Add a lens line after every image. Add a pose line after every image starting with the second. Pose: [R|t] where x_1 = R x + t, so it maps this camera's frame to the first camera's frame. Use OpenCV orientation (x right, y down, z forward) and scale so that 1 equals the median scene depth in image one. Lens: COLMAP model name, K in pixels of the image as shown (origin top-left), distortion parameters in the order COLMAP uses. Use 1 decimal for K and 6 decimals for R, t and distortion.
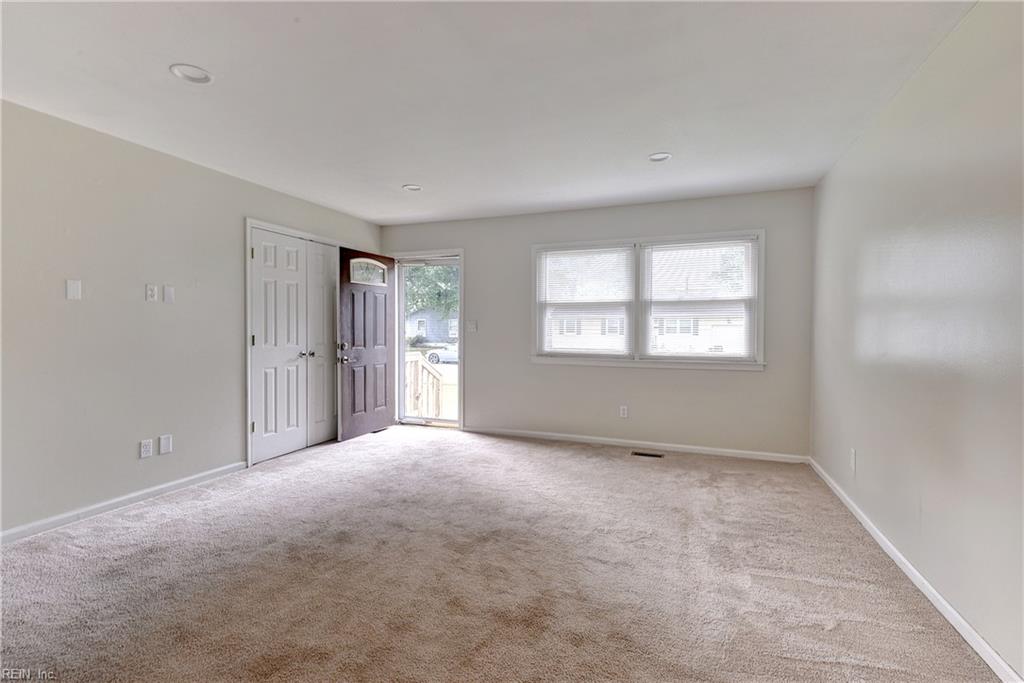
lens RADIAL K [[482.0, 0, 512.0], [0, 482.0, 341.5], [0, 0, 1]] dist [0.038425, 0.000009]
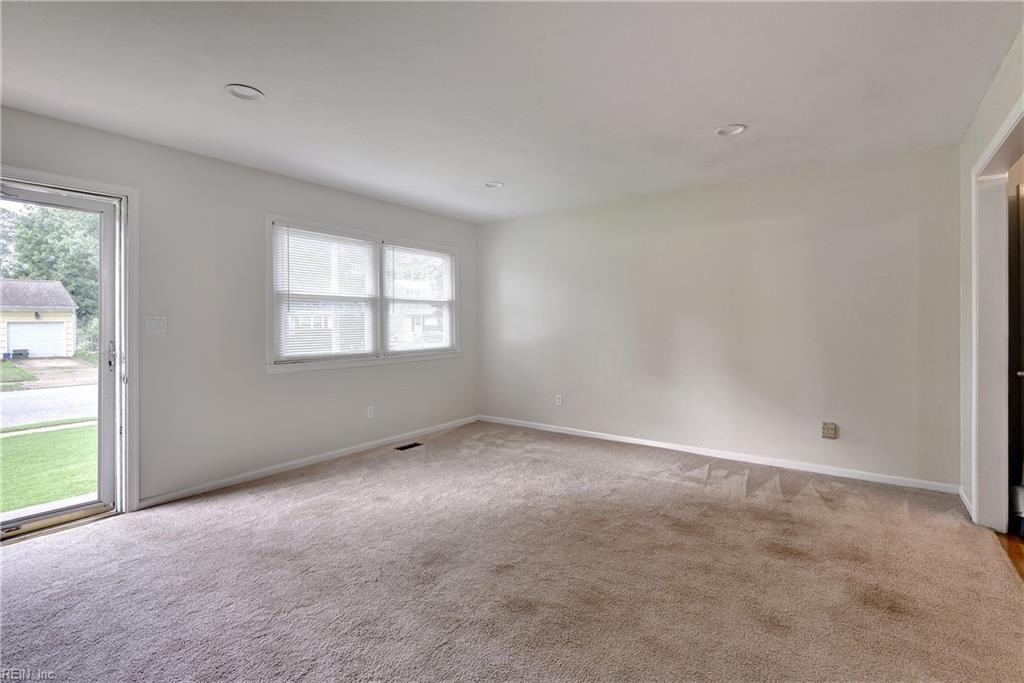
lens RADIAL K [[500.1, 0, 511.6], [0, 500.1, 322.1], [0, 0, 1]] dist [0.001993, 0.000012]
pose [[0.232575, -0.004361, 0.972569, -0.700546], [0.036294, 0.999332, -0.004198, -0.020251], [-0.971901, 0.036275, 0.232578, 0.522550]]
